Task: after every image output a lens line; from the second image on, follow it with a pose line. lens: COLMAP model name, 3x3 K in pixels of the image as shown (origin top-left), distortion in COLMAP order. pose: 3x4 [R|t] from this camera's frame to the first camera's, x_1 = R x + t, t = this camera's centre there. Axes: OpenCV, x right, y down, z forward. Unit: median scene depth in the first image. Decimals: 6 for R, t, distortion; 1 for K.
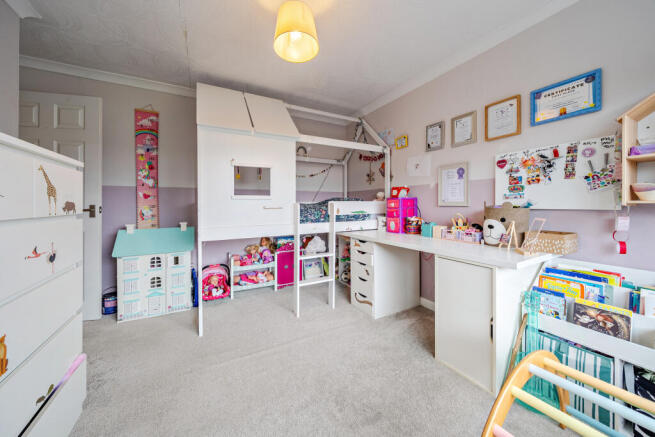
lens RADIAL K [[239.7, 0, 327.8], [0, 239.7, 202.3], [0, 0, 1]] dist [-0.000365, -0.000044]
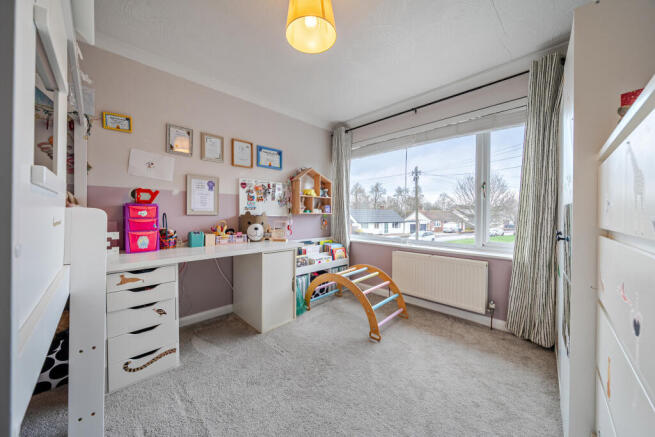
lens RADIAL K [[239.0, 0, 327.8], [0, 239.0, 216.6], [0, 0, 1]] dist [-0.001621, -0.000173]
pose [[-0.304918, -0.006540, 0.952356, -0.778411], [-0.010507, 0.999939, 0.003502, 0.015652], [-0.952321, -0.008939, -0.304968, 0.936914]]
